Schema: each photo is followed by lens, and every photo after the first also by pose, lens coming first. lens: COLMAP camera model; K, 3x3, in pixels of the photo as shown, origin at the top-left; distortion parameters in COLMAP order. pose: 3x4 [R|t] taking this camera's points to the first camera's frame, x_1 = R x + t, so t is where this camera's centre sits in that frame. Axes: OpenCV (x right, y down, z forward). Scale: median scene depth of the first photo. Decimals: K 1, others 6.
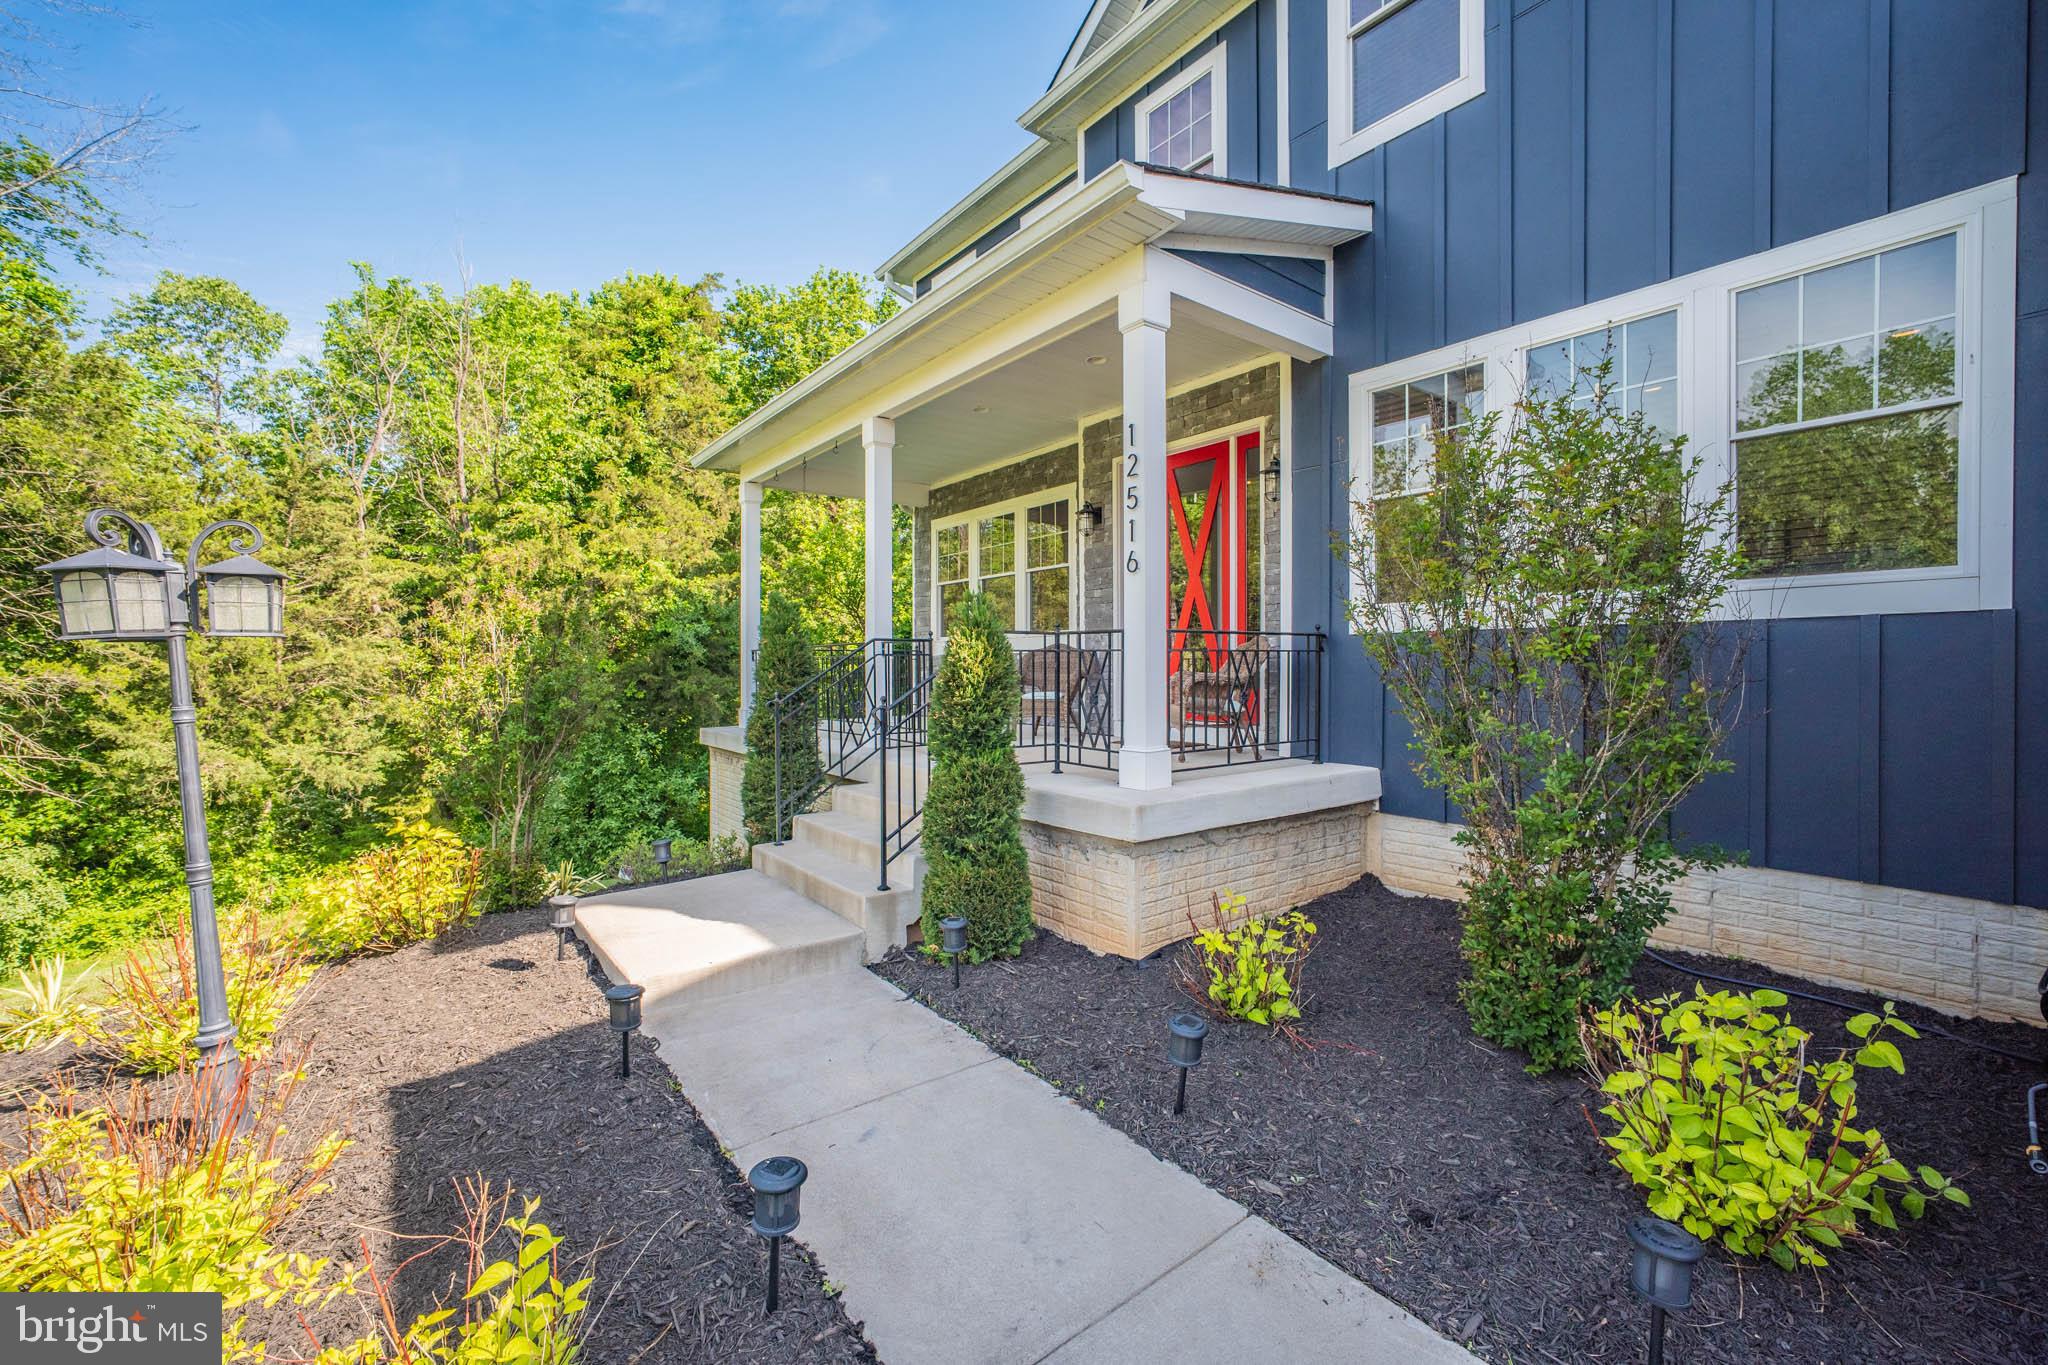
lens RADIAL K [[831.9, 0, 1024.0], [0, 831.9, 682.5], [0, 0, 1]] dist [-0.000355, -0.000008]
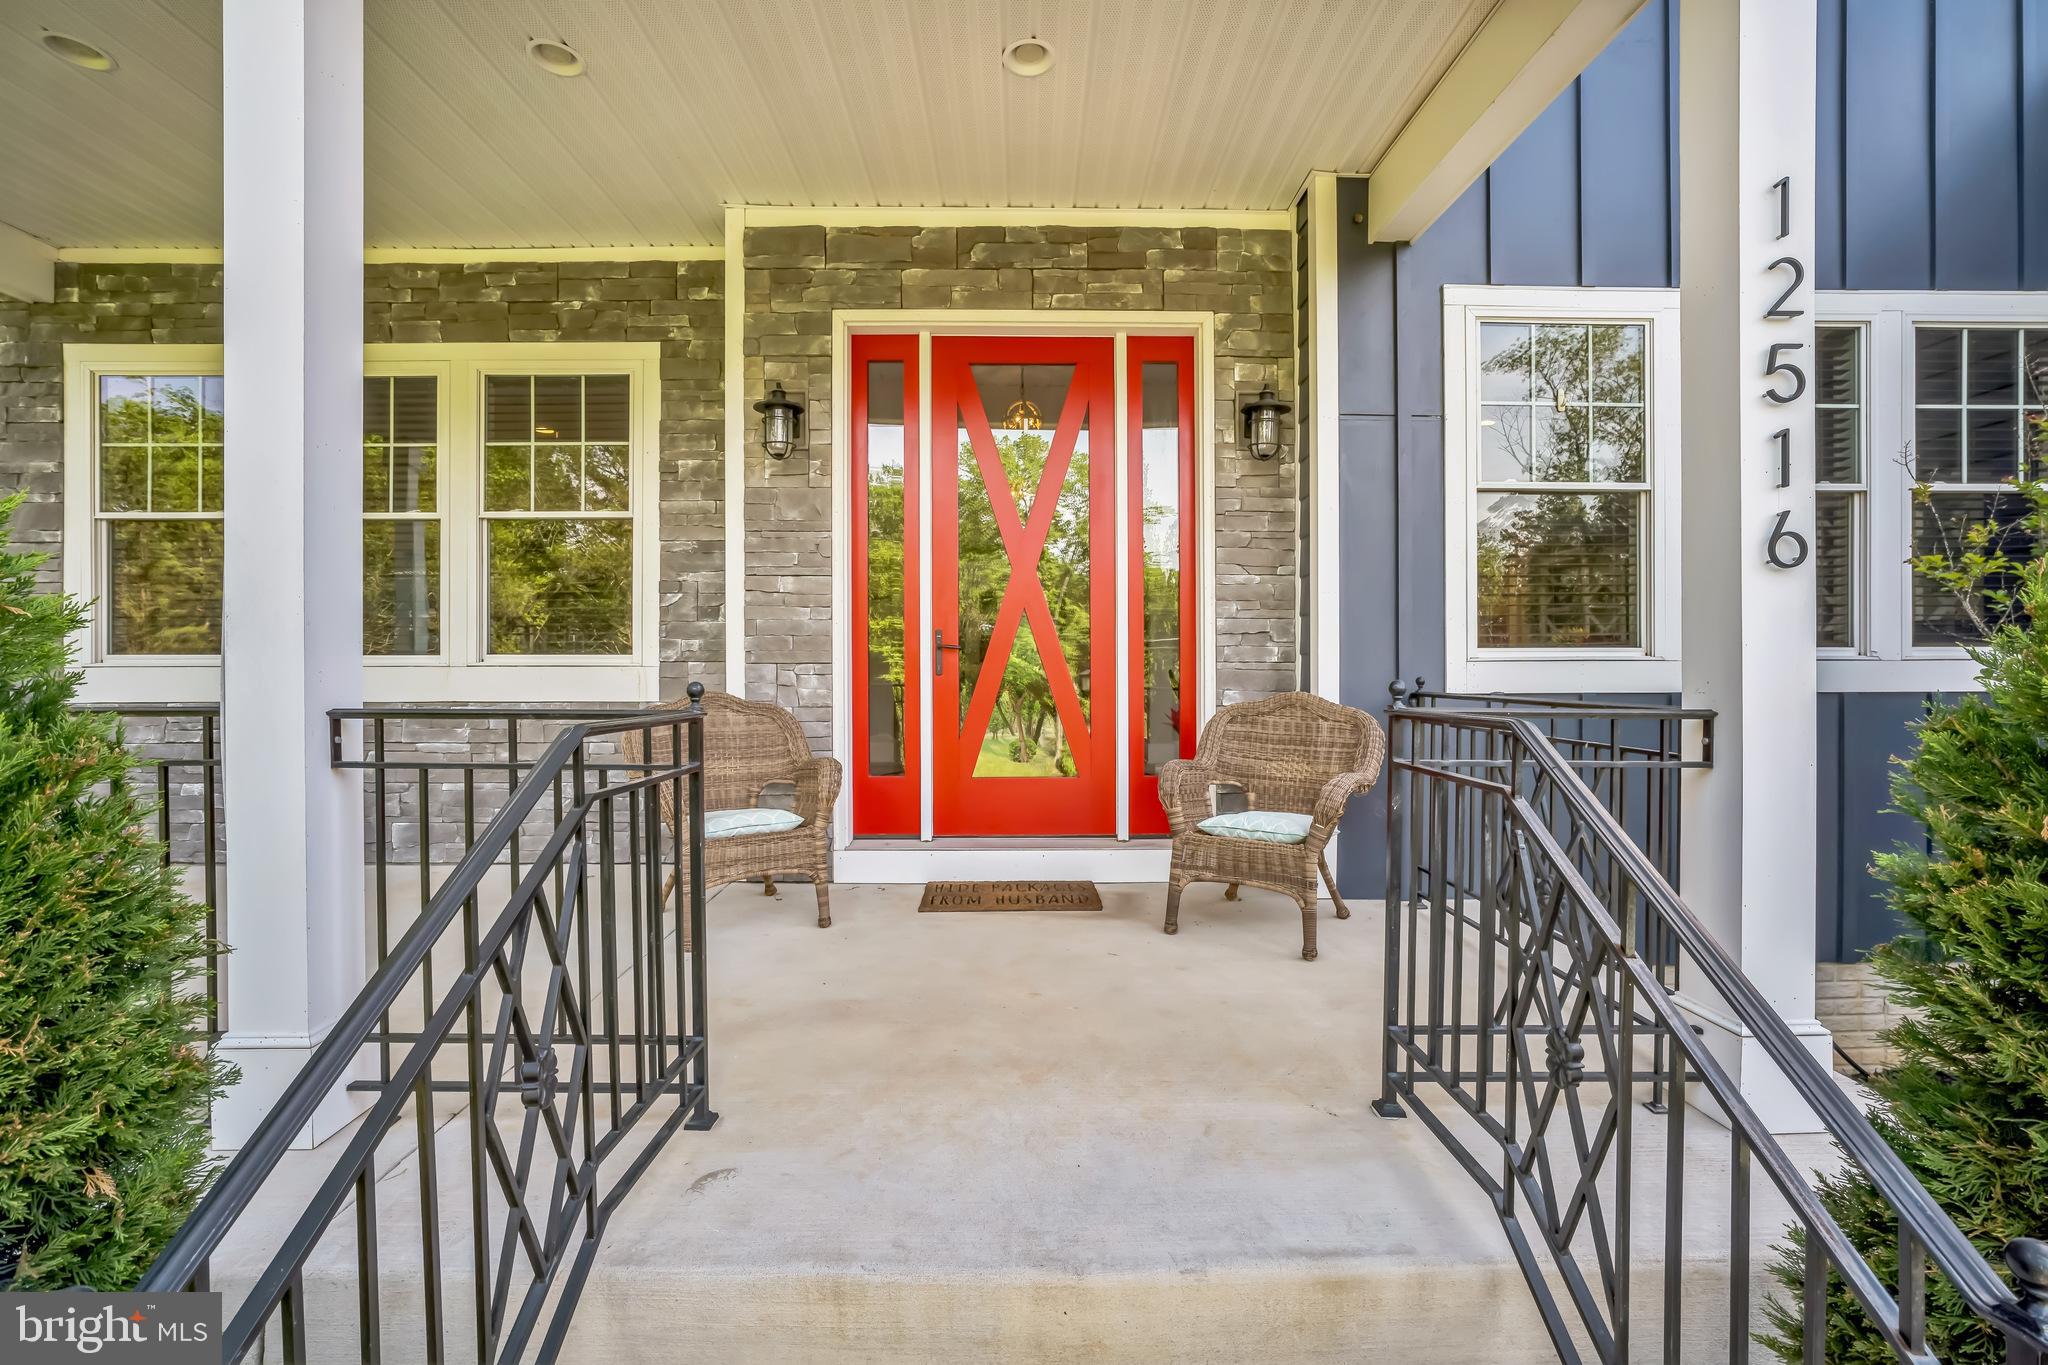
lens RADIAL K [[945.5, 0, 1024.0], [0, 945.5, 682.5], [0, 0, 1]] dist [0.004623, 0.000611]
pose [[0.611887, -0.003690, 0.790937, -0.237477], [0.019212, 0.999763, -0.010199, -0.040490], [-0.790712, 0.021437, 0.611813, 0.519907]]
